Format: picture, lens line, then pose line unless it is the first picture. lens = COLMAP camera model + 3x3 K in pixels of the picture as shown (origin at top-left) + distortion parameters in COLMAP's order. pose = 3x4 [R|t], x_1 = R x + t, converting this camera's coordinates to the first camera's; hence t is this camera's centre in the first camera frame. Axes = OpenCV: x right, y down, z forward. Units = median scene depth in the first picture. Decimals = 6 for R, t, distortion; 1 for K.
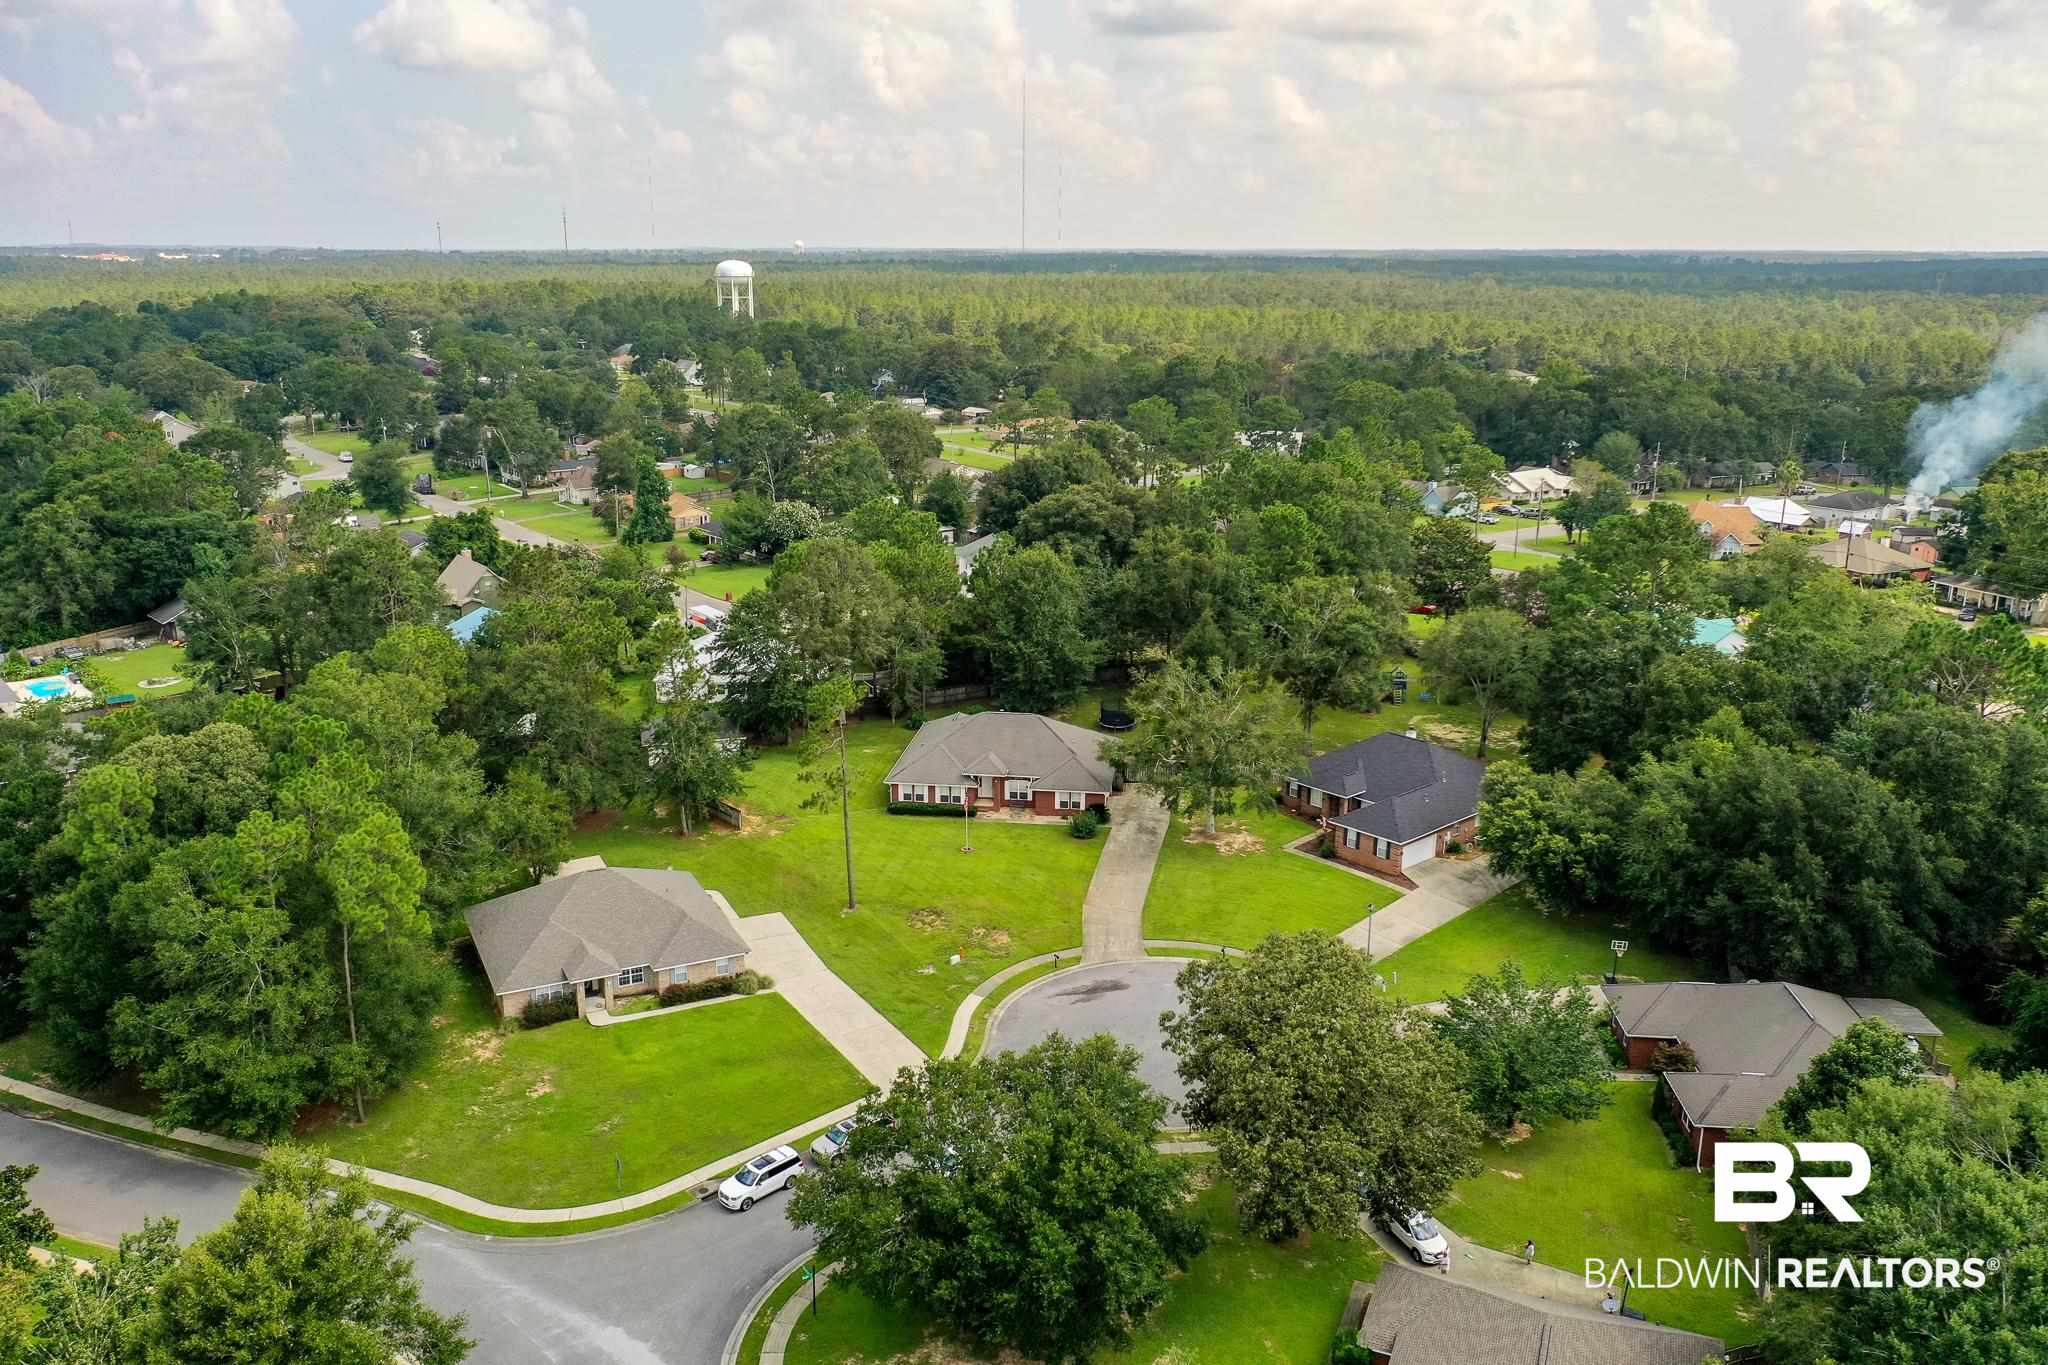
lens RADIAL K [[1616.8, 0, 1024.0], [0, 1616.8, 682.5], [0, 0, 1]] dist [0.007797, 0.007263]
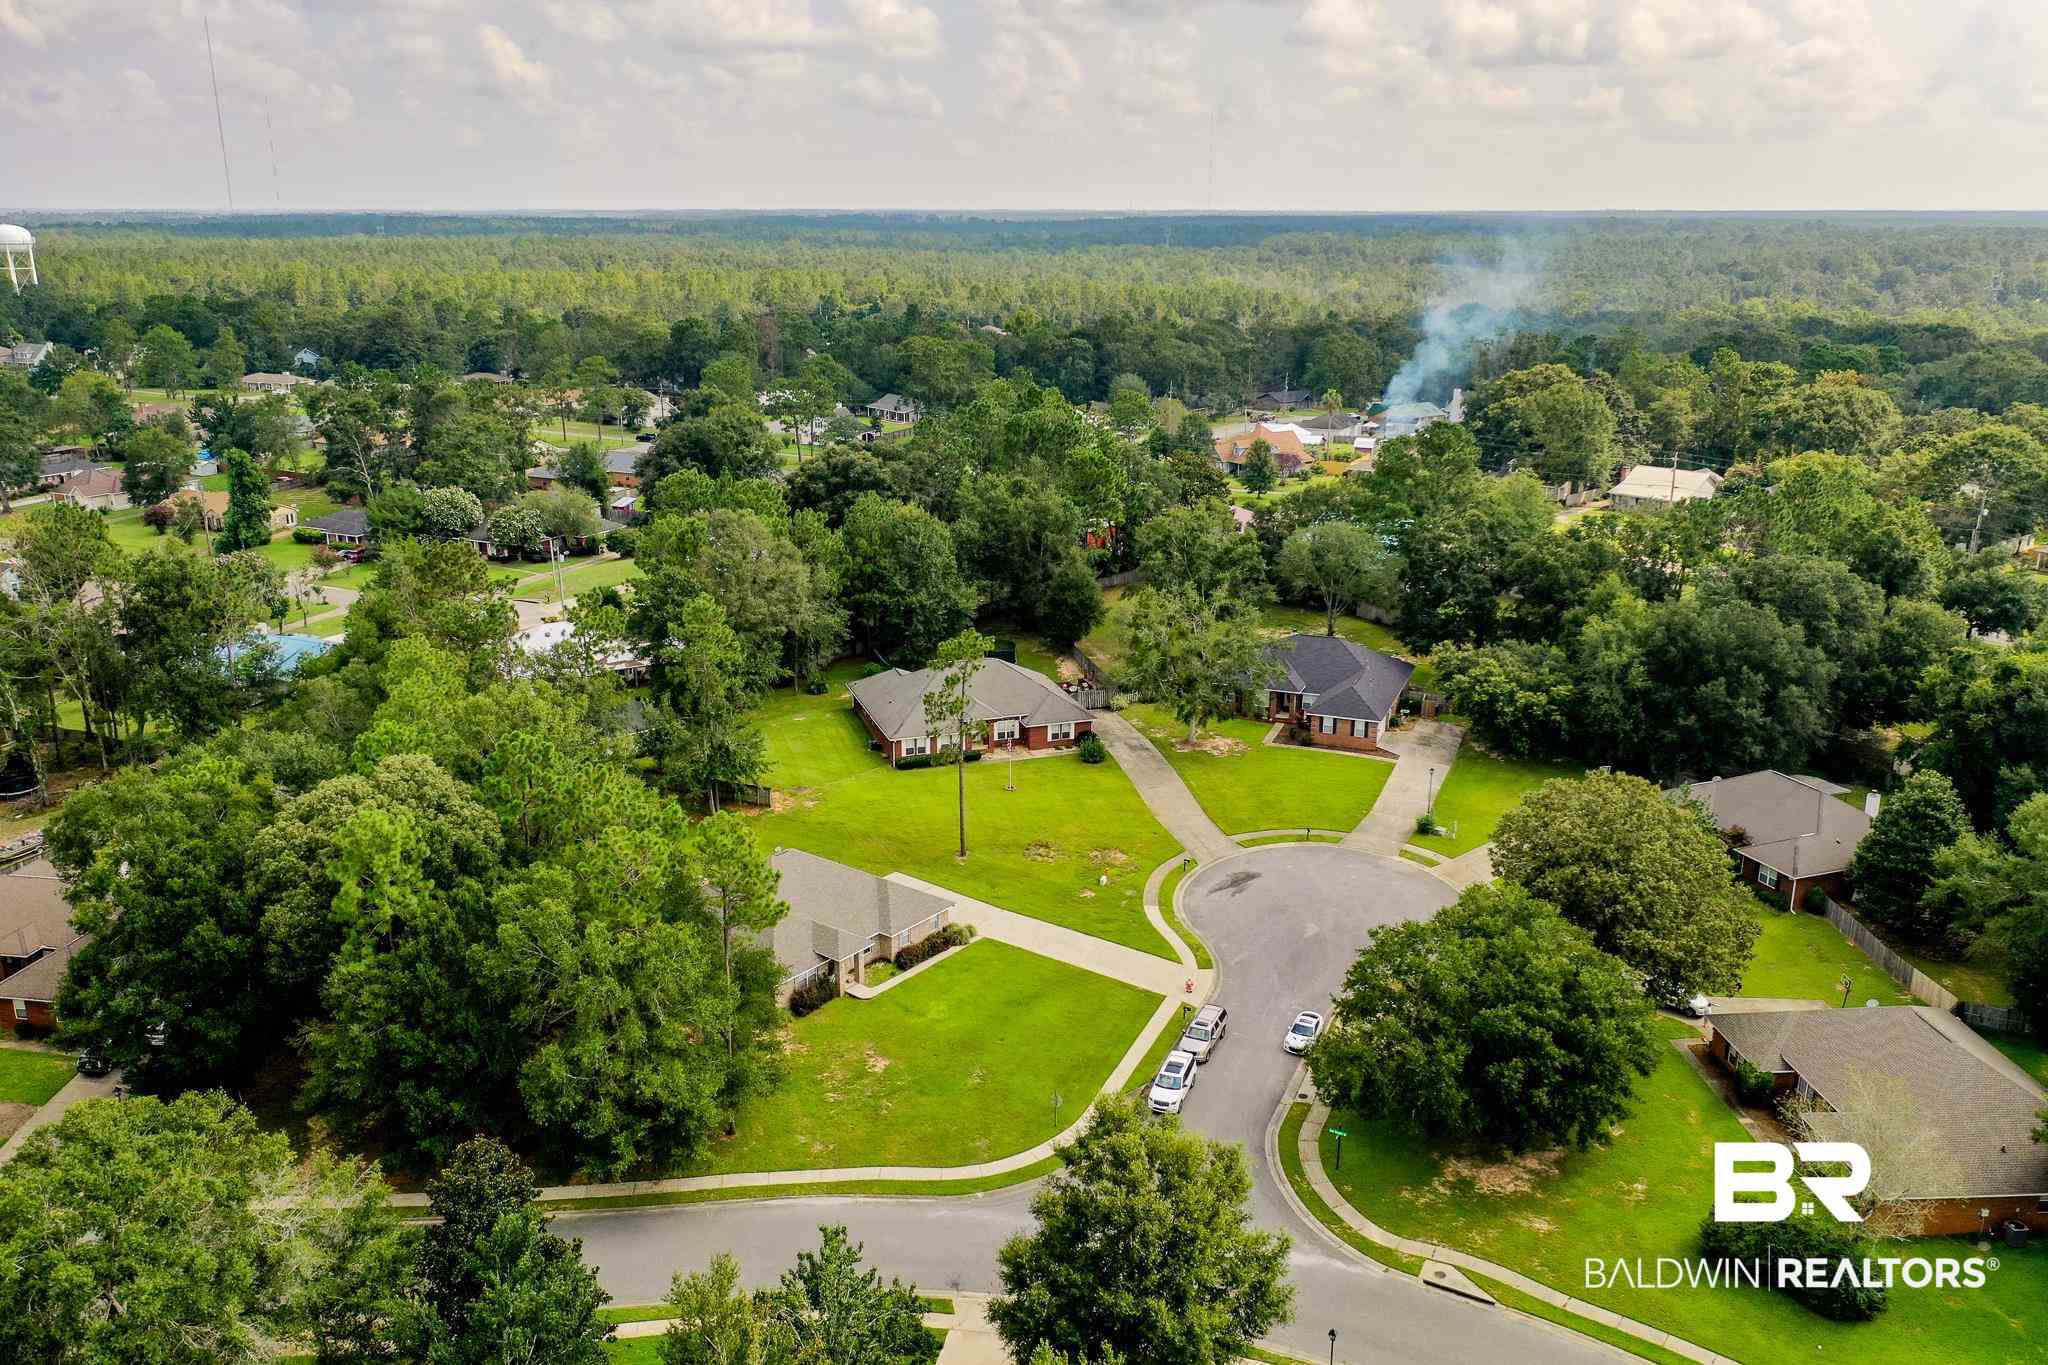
lens RADIAL K [[1616.8, 0, 1024.0], [0, 1616.8, 682.5], [0, 0, 1]] dist [0.007797, 0.007263]
pose [[0.903053, -0.127160, 0.410275, -0.427915], [0.117412, 0.991874, 0.048986, -0.014277], [-0.413170, 0.003934, 0.910645, 0.039117]]
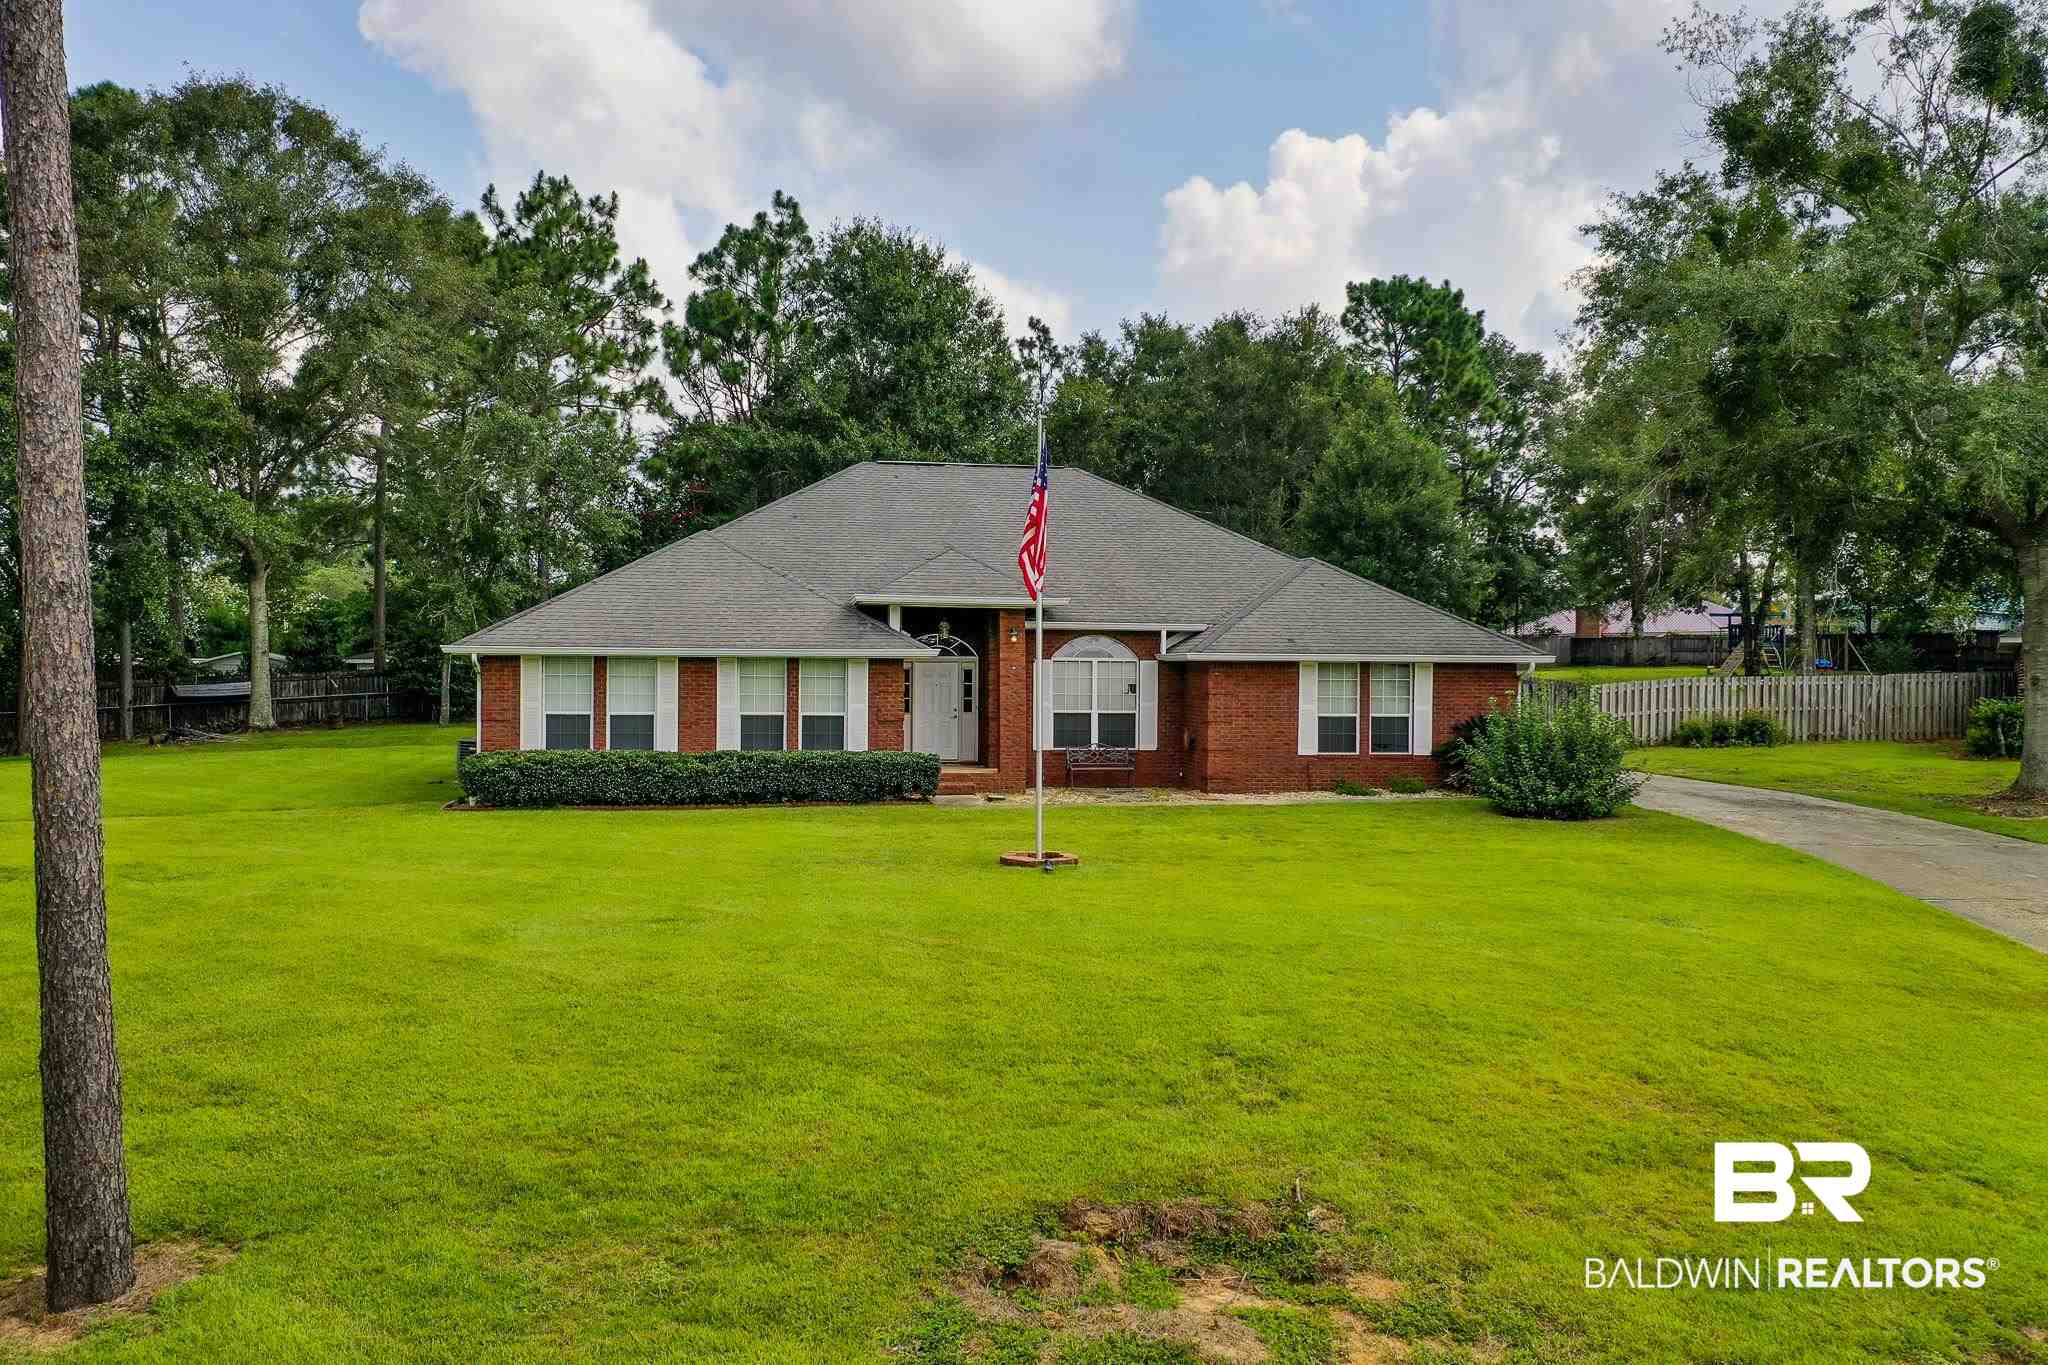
lens RADIAL K [[1616.8, 0, 1024.0], [0, 1616.8, 682.5], [0, 0, 1]] dist [0.007797, 0.007263]
pose [[0.956411, 0.004796, 0.291984, -0.077619], [0.073289, 0.963922, -0.255897, 0.121043], [-0.282677, 0.266142, 0.921554, 0.816048]]
